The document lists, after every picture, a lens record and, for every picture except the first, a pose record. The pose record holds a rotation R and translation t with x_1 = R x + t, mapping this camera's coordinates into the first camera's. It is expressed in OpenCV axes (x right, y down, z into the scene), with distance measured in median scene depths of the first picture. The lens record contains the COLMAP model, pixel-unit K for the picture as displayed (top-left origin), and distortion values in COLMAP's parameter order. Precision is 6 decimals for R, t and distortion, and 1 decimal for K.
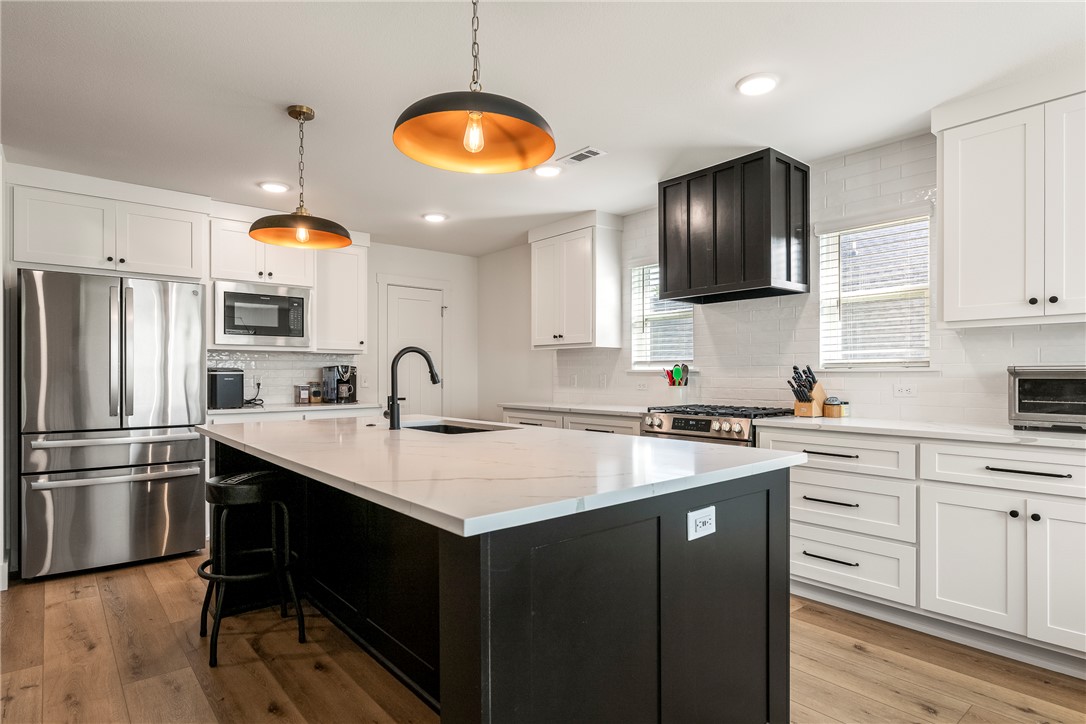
lens RADIAL K [[591.2, 0, 531.4], [0, 591.2, 370.9], [0, 0, 1]] dist [0.000345, -0.000161]
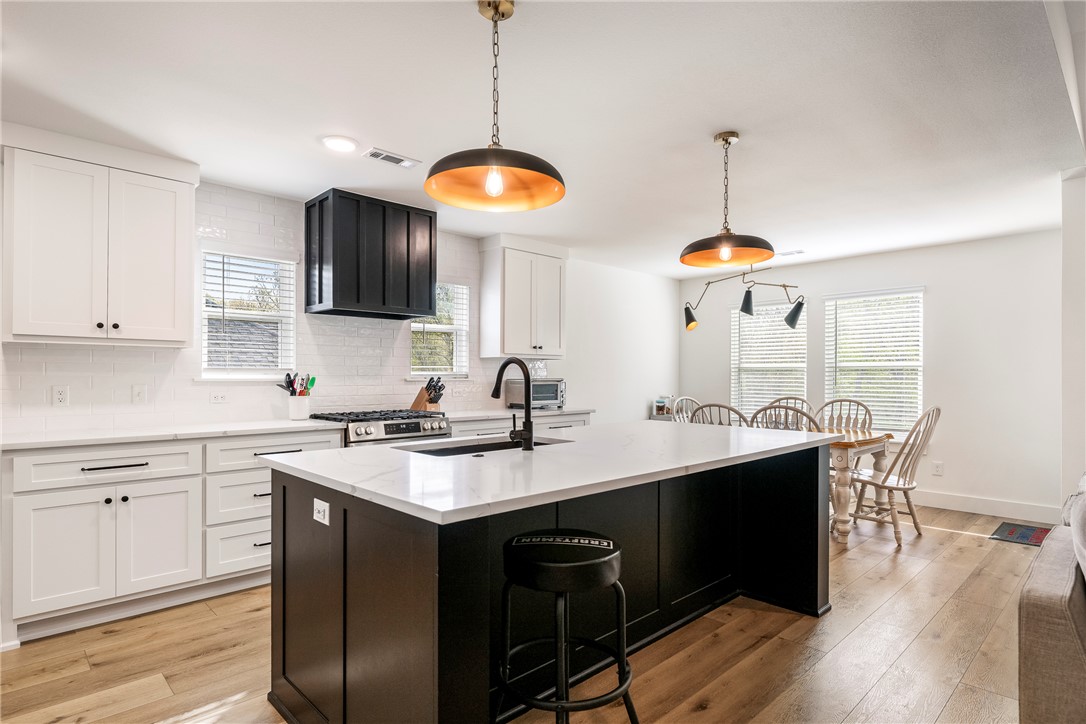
lens RADIAL K [[578.6, 0, 544.0], [0, 578.6, 380.7], [0, 0, 1]] dist [0.001010, 0.000750]
pose [[-0.080117, -0.004819, 0.996774, -0.733264], [-0.008566, 0.999955, 0.004146, -0.006277], [-0.996749, -0.008206, -0.080155, 0.697128]]
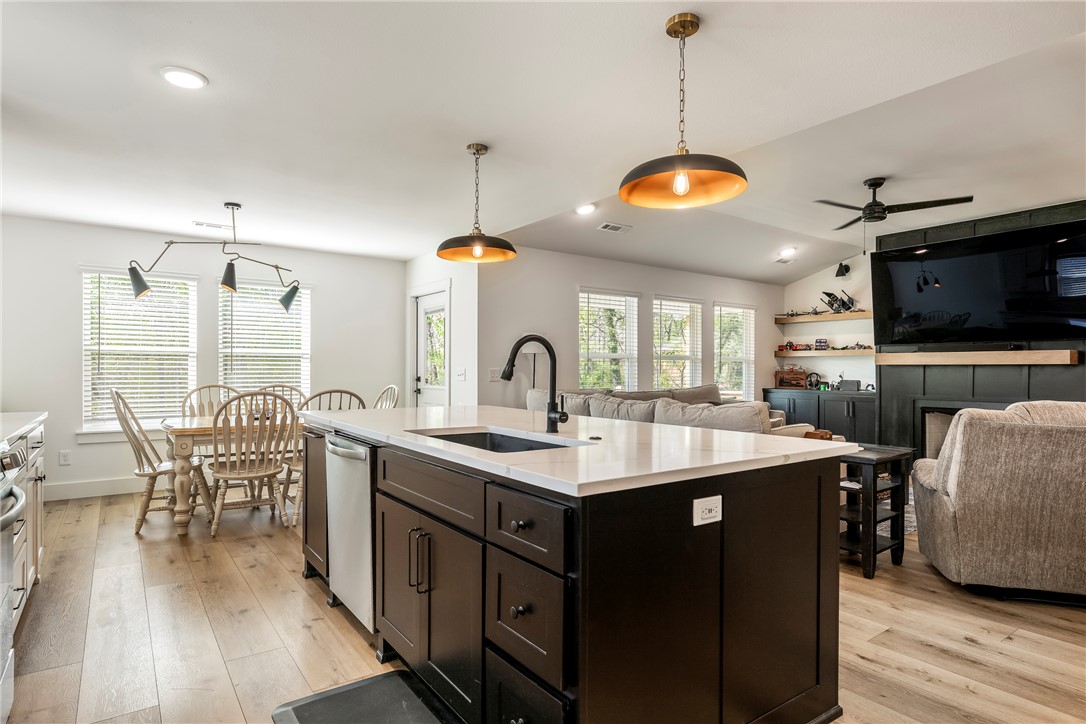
lens RADIAL K [[591.2, 0, 537.1], [0, 591.2, 370.3], [0, 0, 1]] dist [0.000345, -0.000161]
pose [[-0.998160, -0.002688, 0.060568, -0.175254], [-0.003159, 0.999966, -0.007677, 0.009416], [-0.060545, -0.007855, -0.998135, 1.230775]]
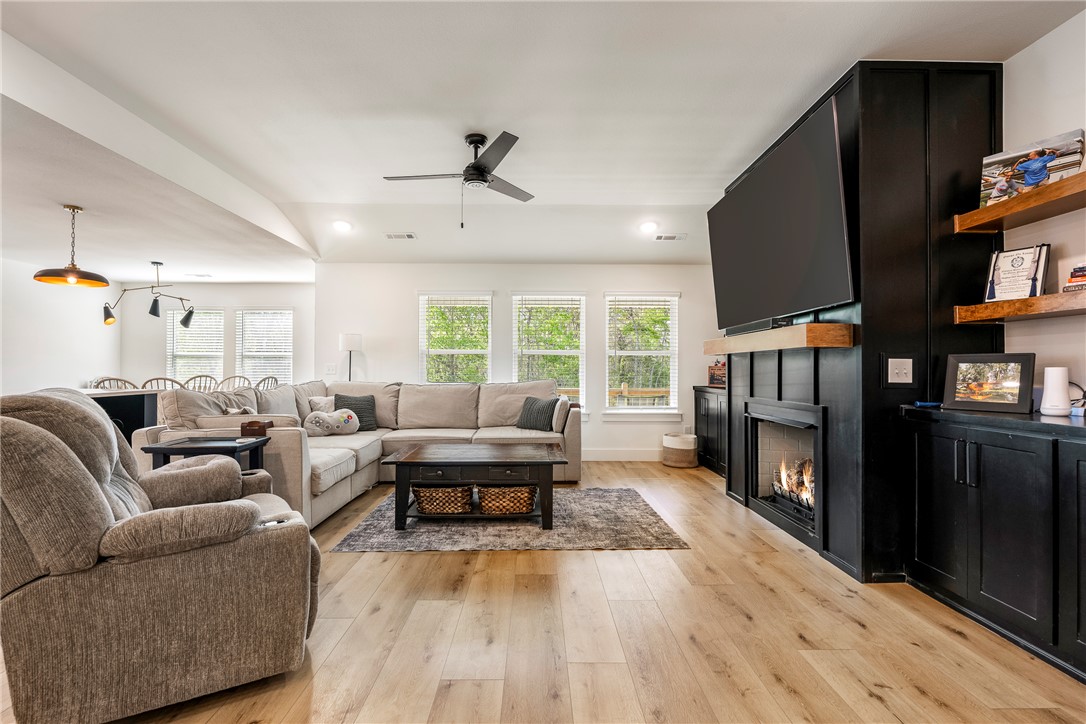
lens RADIAL K [[501.0, 0, 541.2], [0, 501.0, 366.3], [0, 0, 1]] dist [0.001624, -0.001486]
pose [[-0.776645, 0.003322, 0.629929, -1.391075], [-0.007115, 0.999876, -0.014045, 0.018540], [-0.629898, -0.015390, -0.776525, 0.603783]]
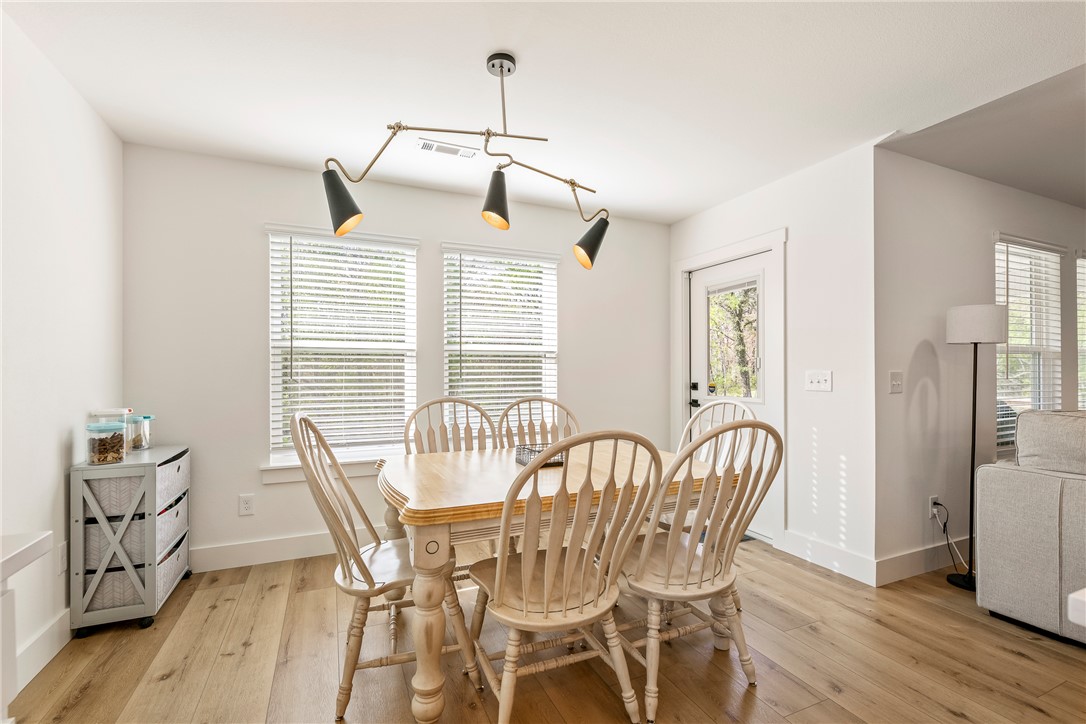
lens RADIAL K [[501.0, 0, 544.7], [0, 501.0, 368.8], [0, 0, 1]] dist [0.001624, -0.001486]
pose [[-0.963291, 0.004372, 0.268425, 0.288810], [0.000375, 0.999888, -0.014940, 0.002301], [-0.268461, -0.014290, -0.963185, 0.622587]]
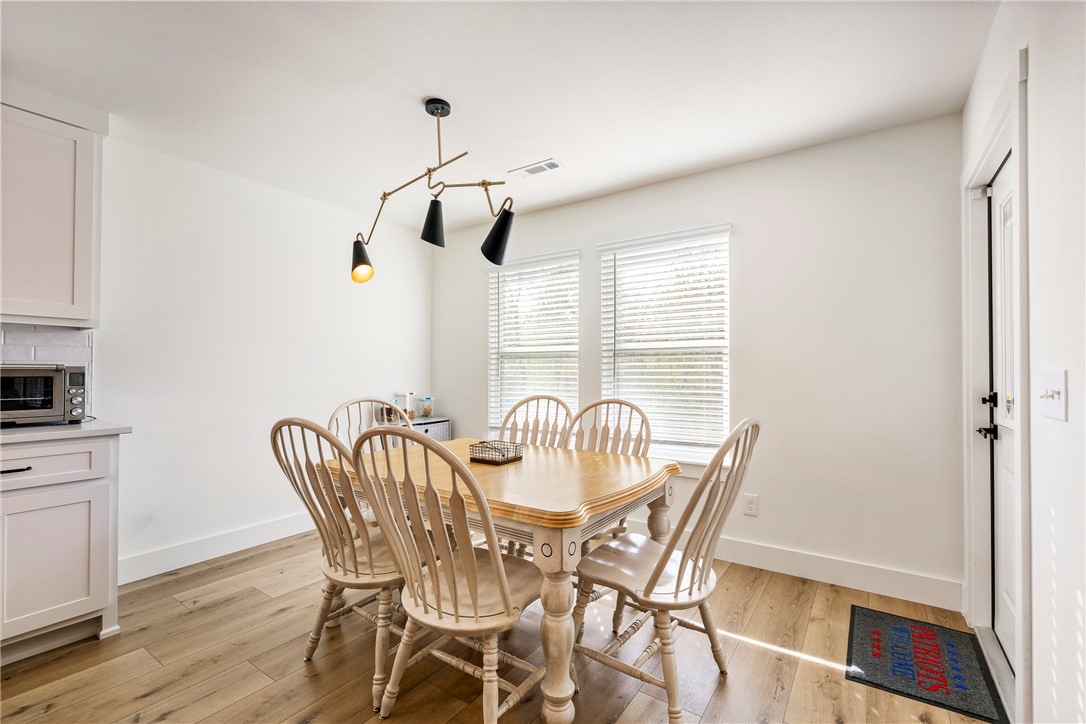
lens RADIAL K [[473.9, 0, 543.2], [0, 473.9, 367.9], [0, 0, 1]] dist [0.011389, 0.000349]
pose [[-0.272420, 0.009815, 0.962128, -0.094370], [-0.007665, 0.999894, -0.012371, 0.000755], [-0.962148, -0.010744, -0.272316, 0.192584]]
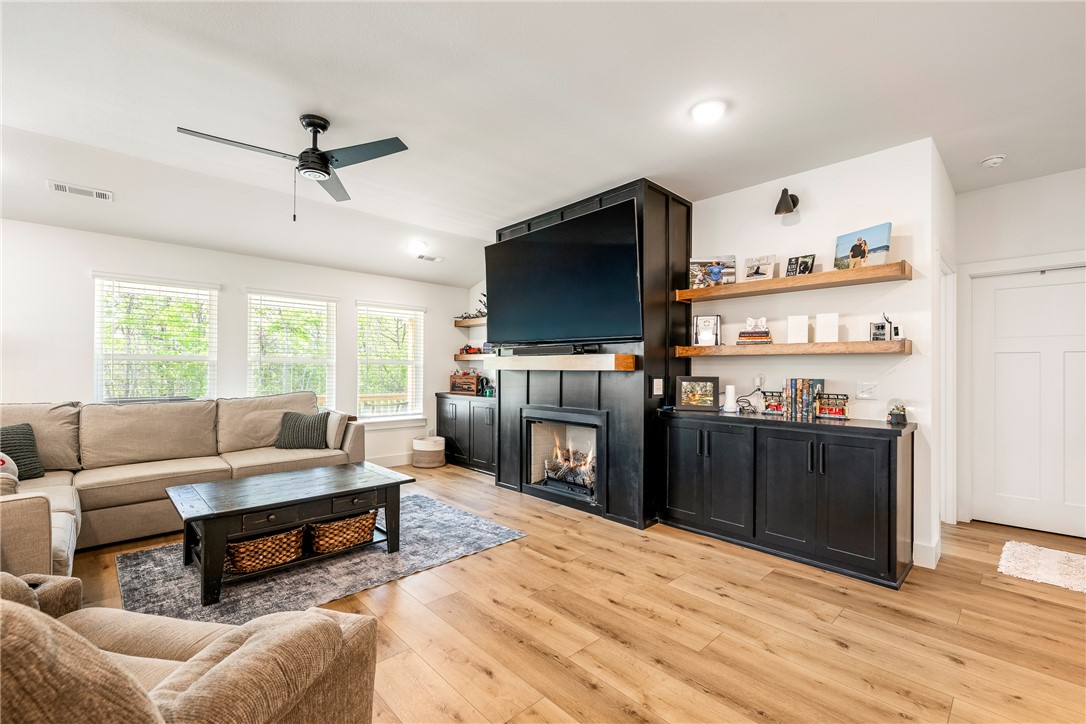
lens RADIAL K [[458.2, 0, 542.0], [0, 458.2, 368.6], [0, 0, 1]] dist [-0.003349, 0.000009]
pose [[-0.998026, -0.006523, -0.062463, -1.065675], [-0.005747, 0.999904, -0.012600, -0.010495], [0.062540, -0.012216, -0.997968, 0.702551]]
